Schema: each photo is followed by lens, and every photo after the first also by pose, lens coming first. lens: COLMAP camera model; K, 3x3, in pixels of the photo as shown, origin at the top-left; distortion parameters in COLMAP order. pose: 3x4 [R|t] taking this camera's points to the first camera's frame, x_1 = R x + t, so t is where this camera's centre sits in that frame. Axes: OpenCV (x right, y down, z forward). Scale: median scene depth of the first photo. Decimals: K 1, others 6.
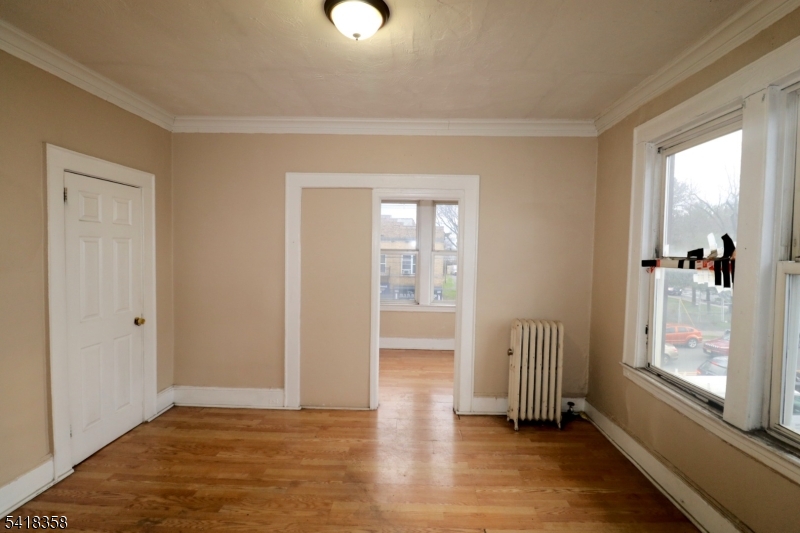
lens RADIAL K [[372.6, 0, 407.8], [0, 372.6, 268.5], [0, 0, 1]] dist [-0.007359, -0.007617]
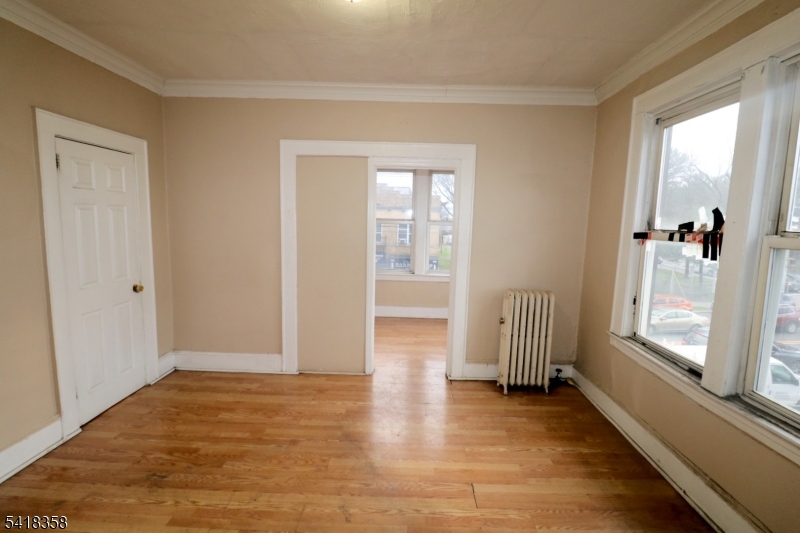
lens RADIAL K [[372.6, 0, 407.0], [0, 372.6, 267.9], [0, 0, 1]] dist [-0.007359, -0.007617]
pose [[0.999927, 0.008699, 0.008403, 0.003796], [-0.009350, 0.996692, 0.080735, -0.002473], [-0.007673, -0.080807, 0.996700, -0.014886]]
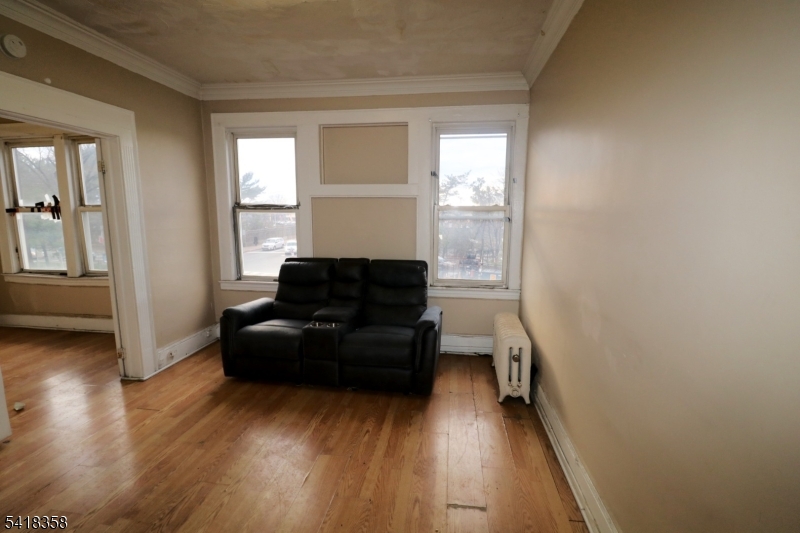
lens RADIAL K [[372.6, 0, 402.8], [0, 372.6, 264.5], [0, 0, 1]] dist [-0.007359, -0.007617]
pose [[0.107476, -0.152798, 0.982396, -0.923850], [0.047585, 0.987778, 0.148429, 0.072767], [-0.993068, 0.030795, 0.113433, -1.063319]]
